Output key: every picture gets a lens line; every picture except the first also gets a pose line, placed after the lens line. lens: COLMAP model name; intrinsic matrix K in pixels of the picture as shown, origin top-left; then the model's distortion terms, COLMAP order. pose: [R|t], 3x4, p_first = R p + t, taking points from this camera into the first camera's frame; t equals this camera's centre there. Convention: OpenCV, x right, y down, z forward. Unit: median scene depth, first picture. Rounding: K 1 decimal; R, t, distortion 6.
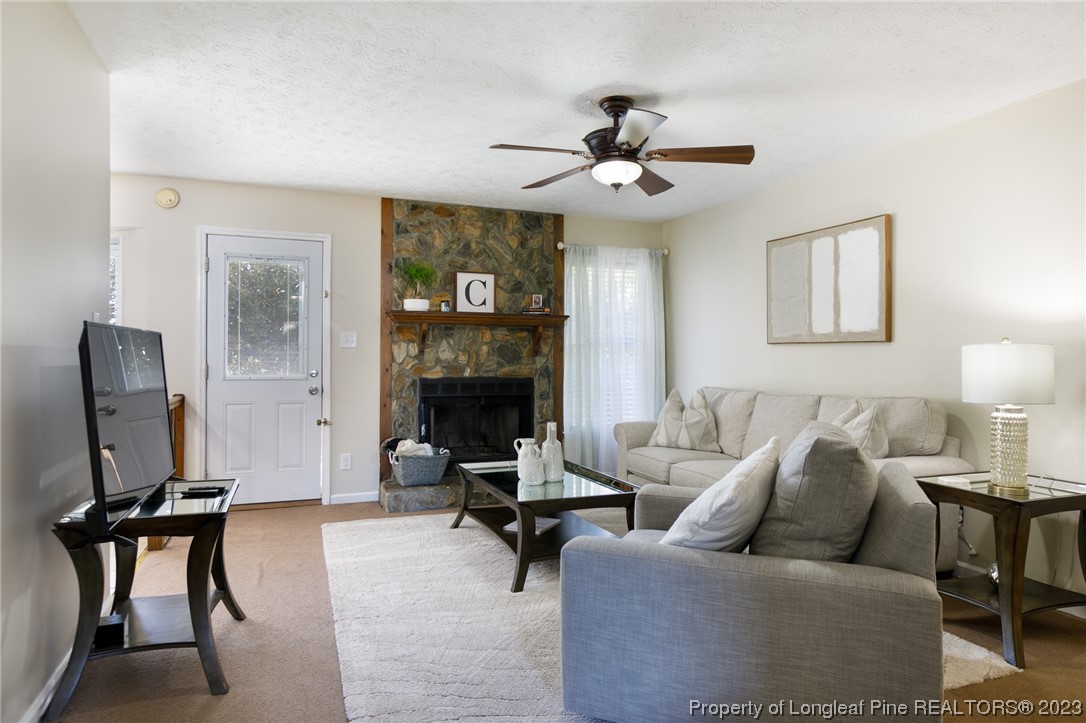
lens RADIAL K [[651.3, 0, 538.8], [0, 651.3, 354.8], [0, 0, 1]] dist [0.000038, 0.000307]
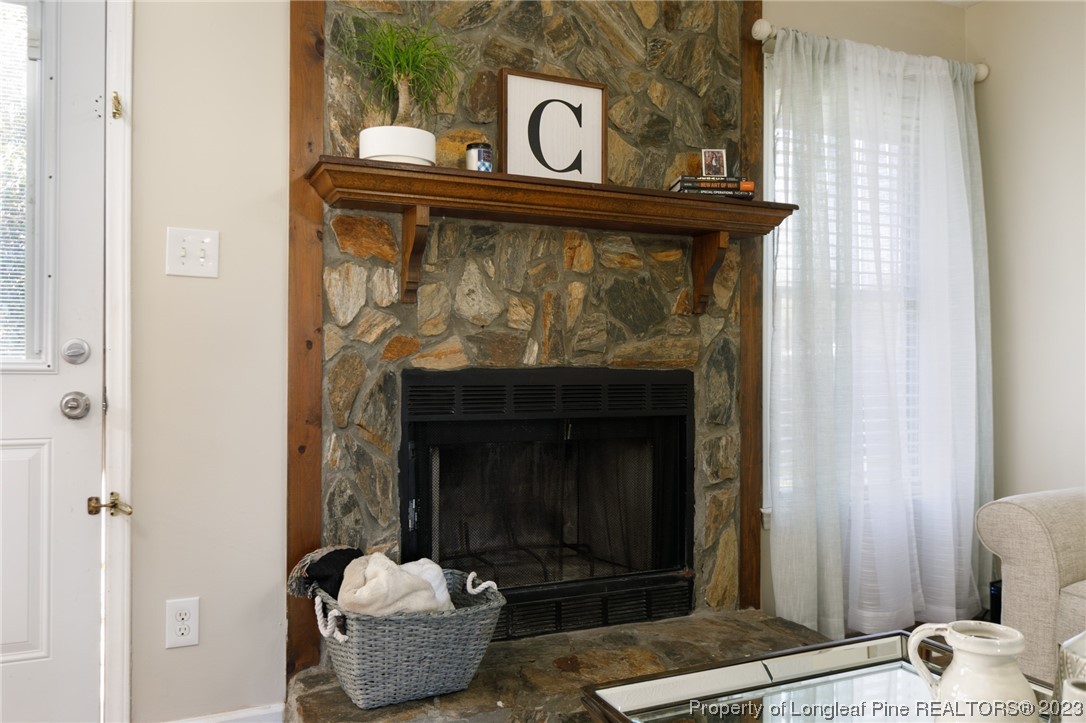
lens RADIAL K [[819.3, 0, 537.1], [0, 819.3, 359.8], [0, 0, 1]] dist [0.001351, 0.001555]
pose [[0.998834, -0.000319, 0.048283, -0.132170], [0.000325, 1.000000, -0.000120, 0.030800], [-0.048283, 0.000136, 0.998834, 0.556671]]
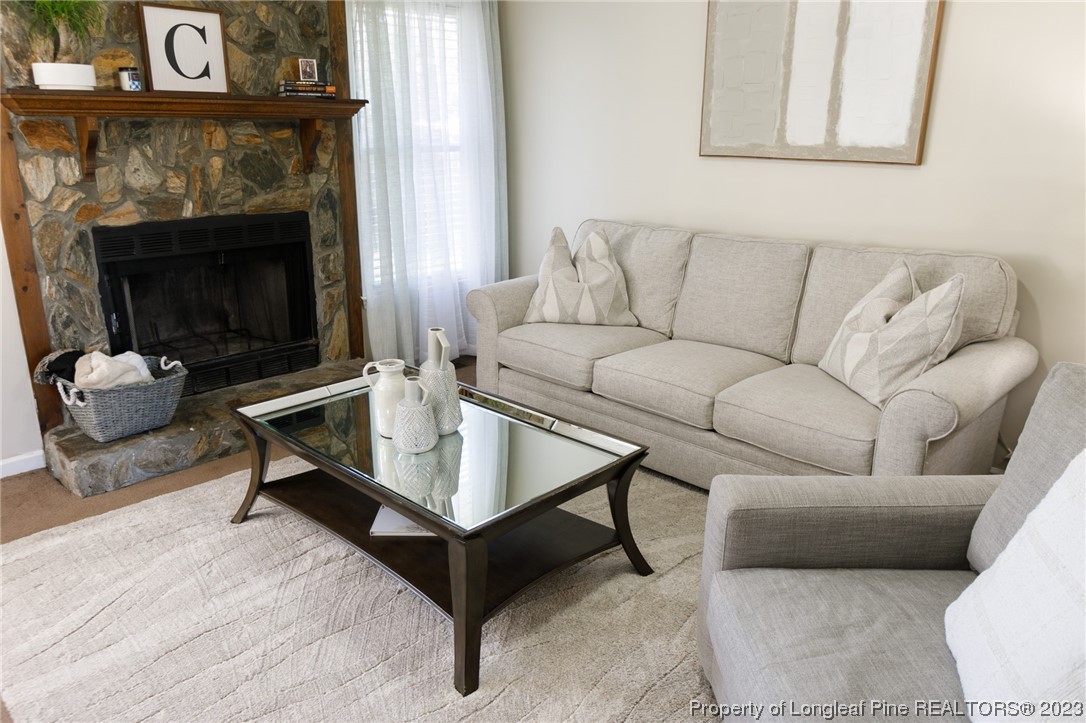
lens RADIAL K [[775.2, 0, 537.9], [0, 775.2, 356.8], [0, 0, 1]] dist [-0.000553, -0.004074]
pose [[0.908781, -0.117887, 0.400274, -0.120770], [-0.004064, 0.956716, 0.290994, -0.044945], [-0.417253, -0.266077, 0.868967, 0.302532]]
